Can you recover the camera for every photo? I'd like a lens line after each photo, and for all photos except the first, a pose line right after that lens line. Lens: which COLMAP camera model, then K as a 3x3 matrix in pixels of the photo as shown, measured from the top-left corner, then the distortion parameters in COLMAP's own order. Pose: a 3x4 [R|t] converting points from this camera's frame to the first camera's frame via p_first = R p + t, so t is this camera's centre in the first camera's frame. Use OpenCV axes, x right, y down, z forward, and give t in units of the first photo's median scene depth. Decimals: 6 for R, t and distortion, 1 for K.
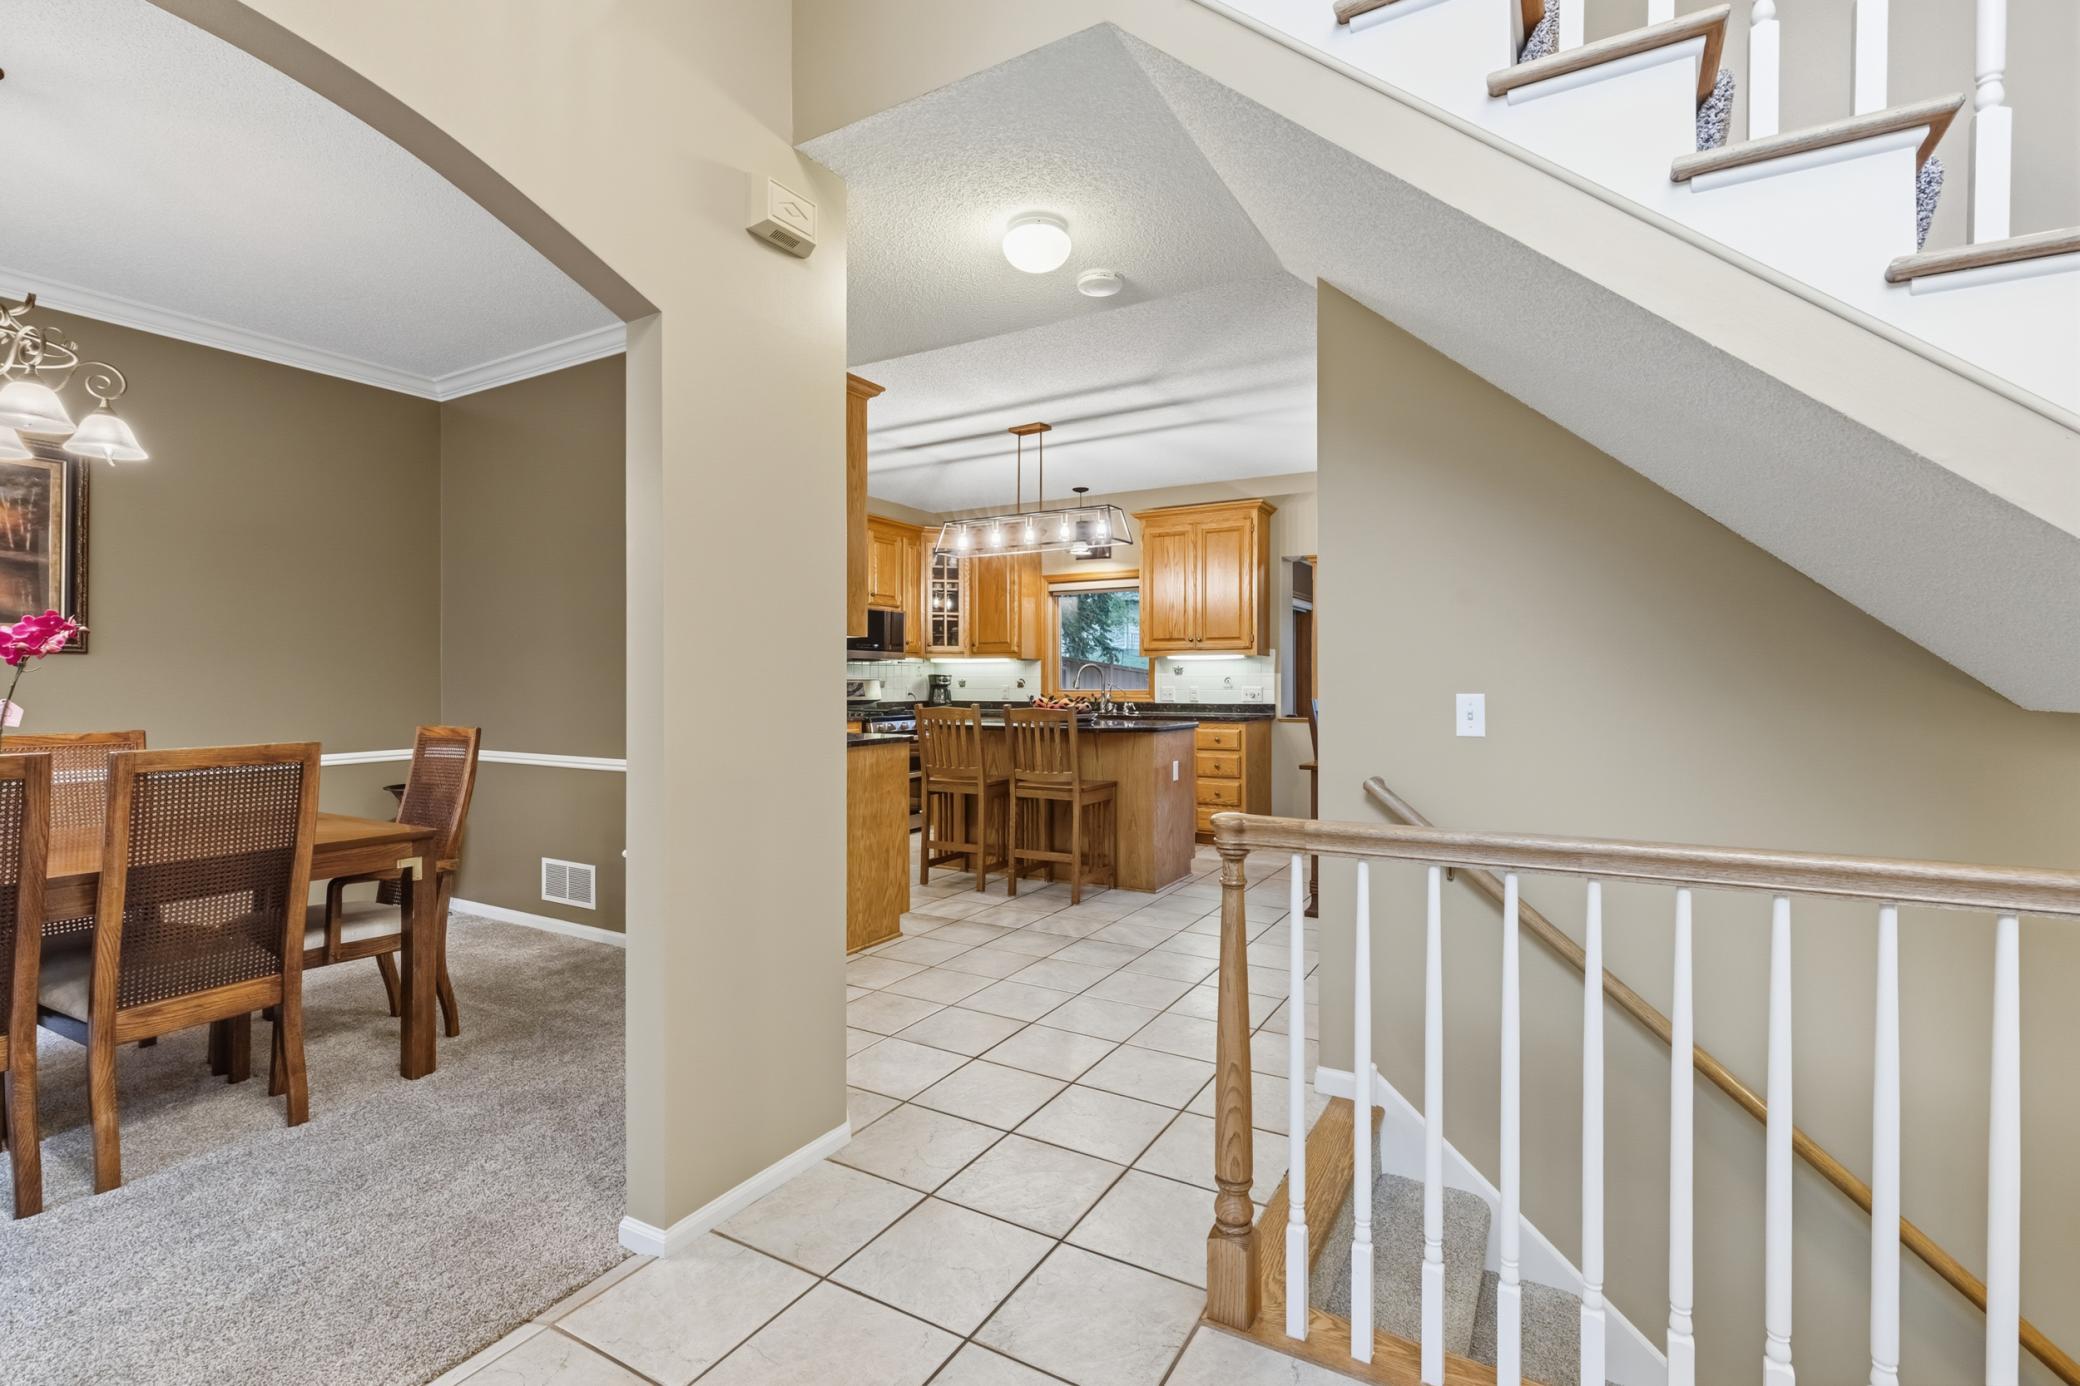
lens RADIAL K [[946.2, 0, 1030.0], [0, 946.2, 683.4], [0, 0, 1]] dist [0.004689, -0.000393]
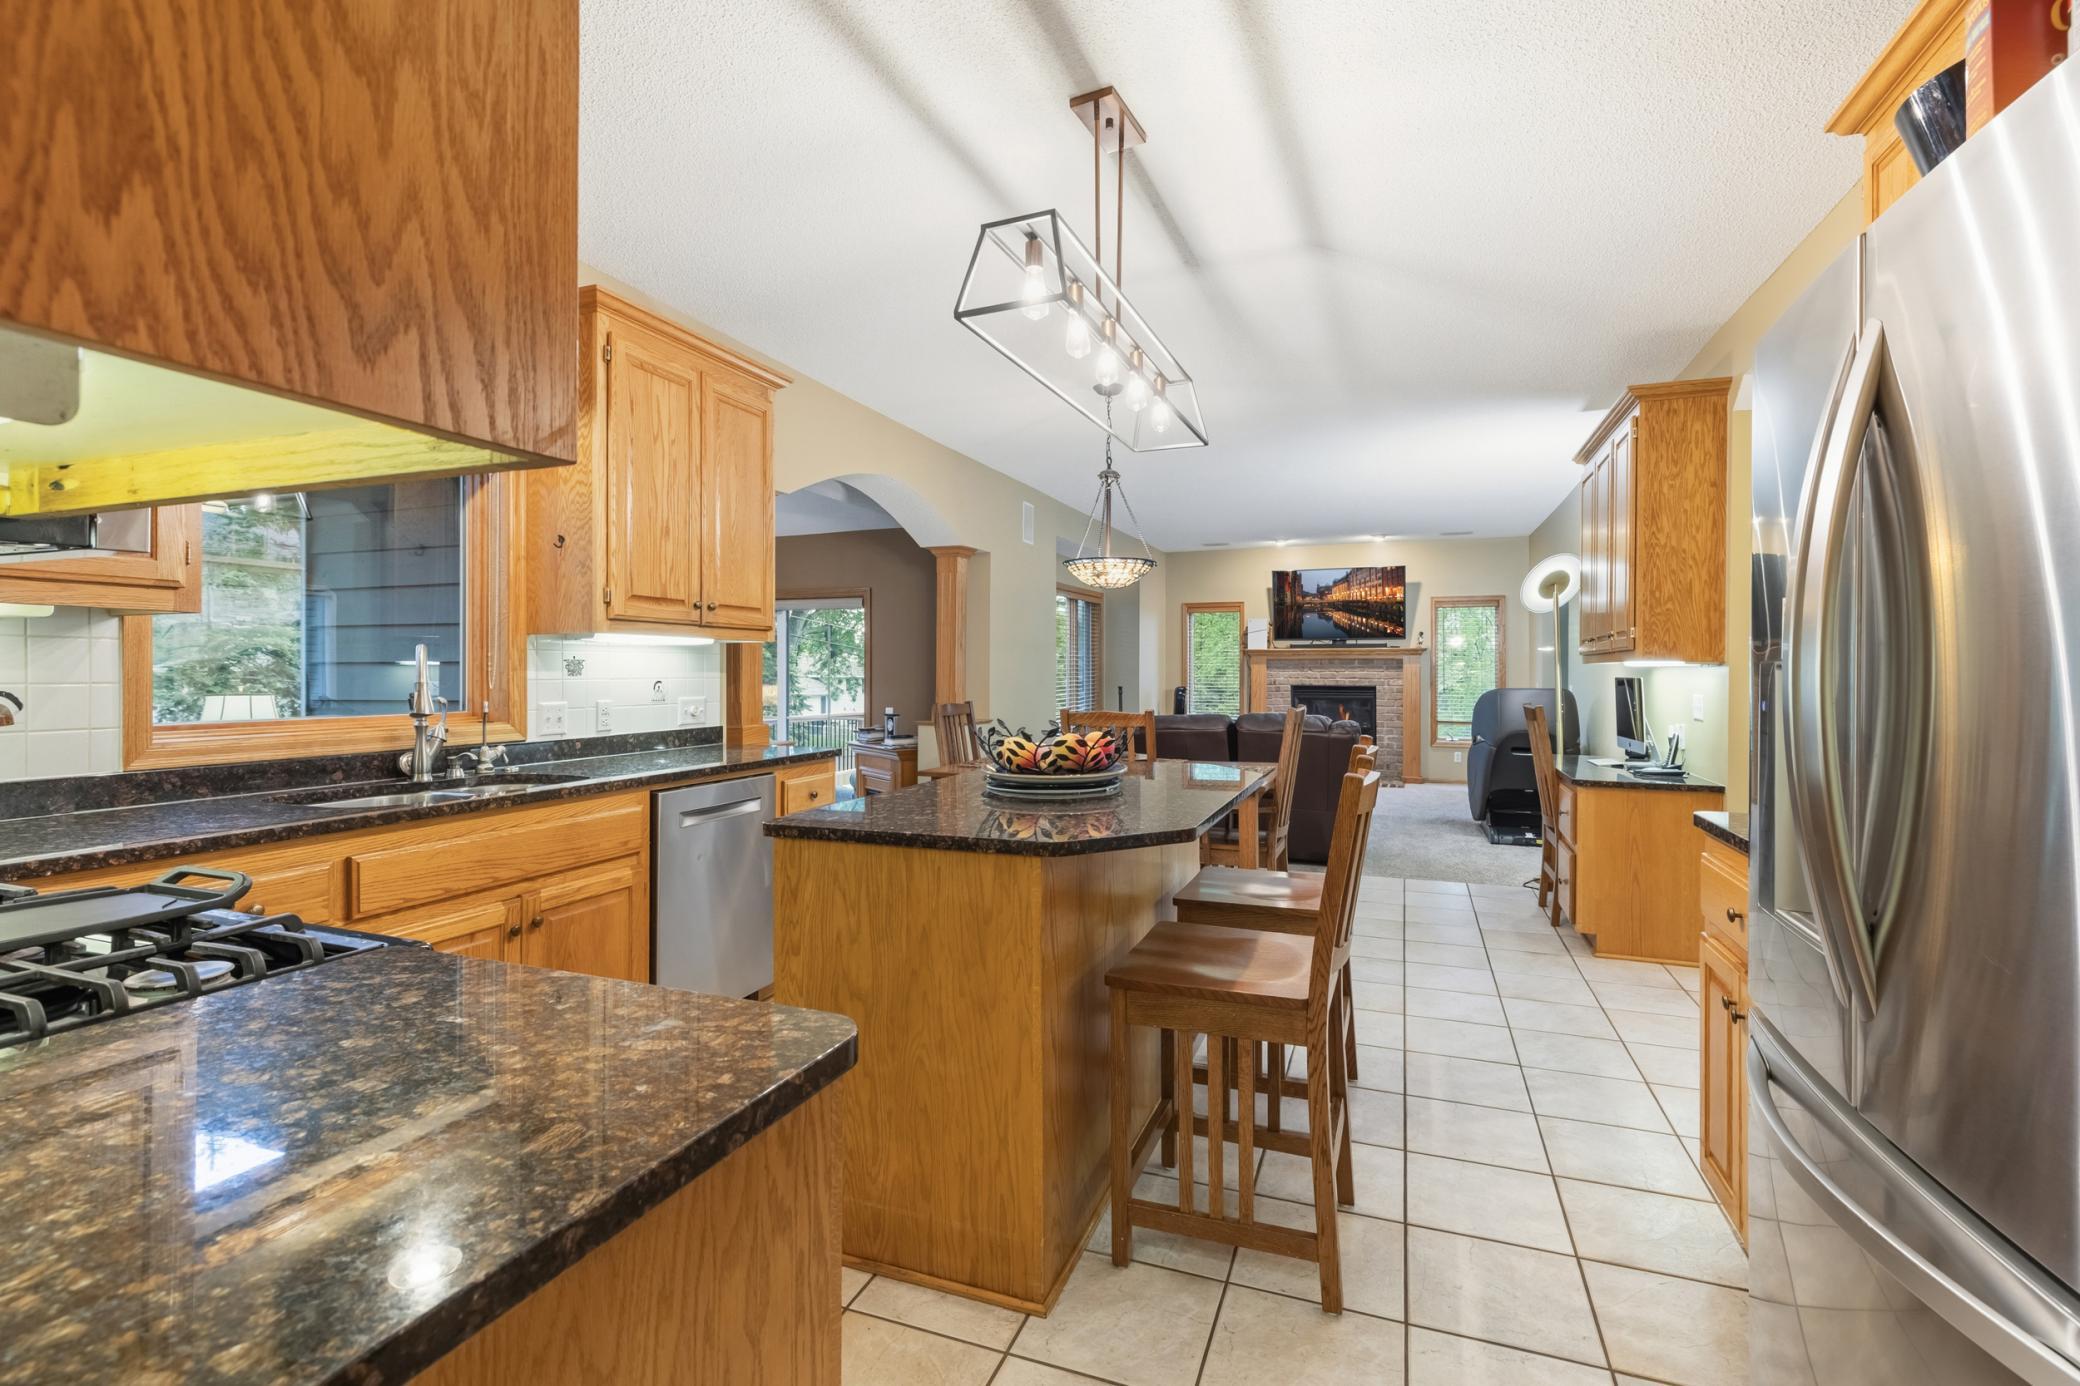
lens RADIAL K [[958.5, 0, 1074.0], [0, 958.5, 682.0], [0, 0, 1]] dist [0.001814, 0.000069]
pose [[-0.188643, -0.007661, 0.982016, -0.334346], [0.003155, 0.999960, 0.008407, -0.008866], [-0.982041, 0.004684, -0.188612, 0.840869]]
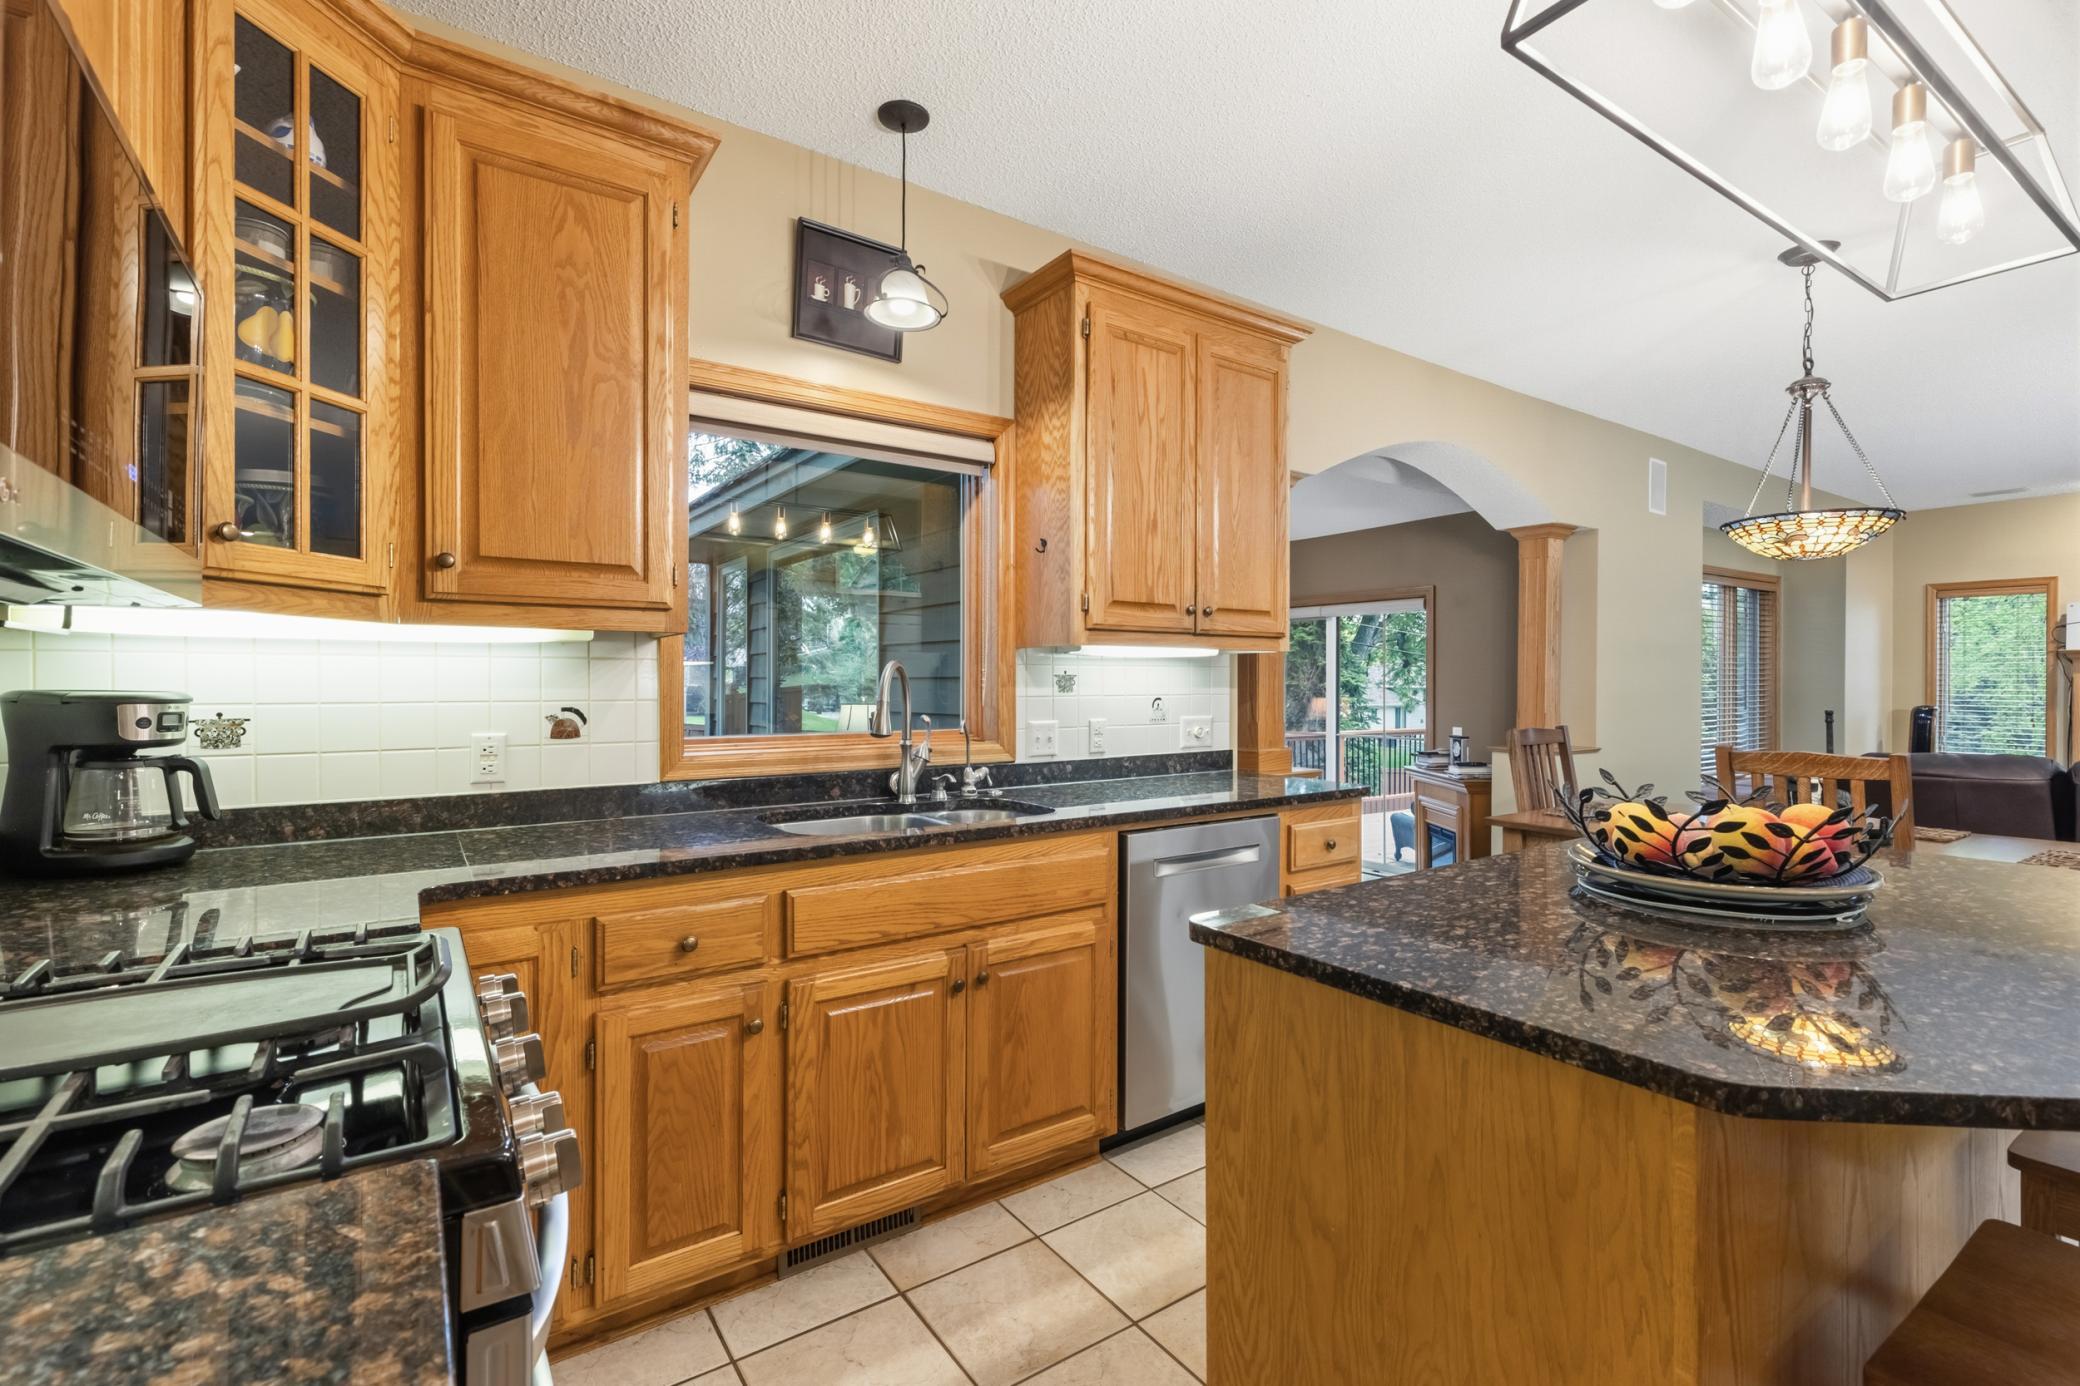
lens RADIAL K [[946.2, 0, 1030.0], [0, 946.2, 683.4], [0, 0, 1]] dist [0.004689, -0.000393]
pose [[0.426935, 0.000593, 0.904282, -0.223058], [0.000377, 1.000000, -0.000833, -0.012291], [-0.904282, 0.000696, 0.426935, 0.825813]]
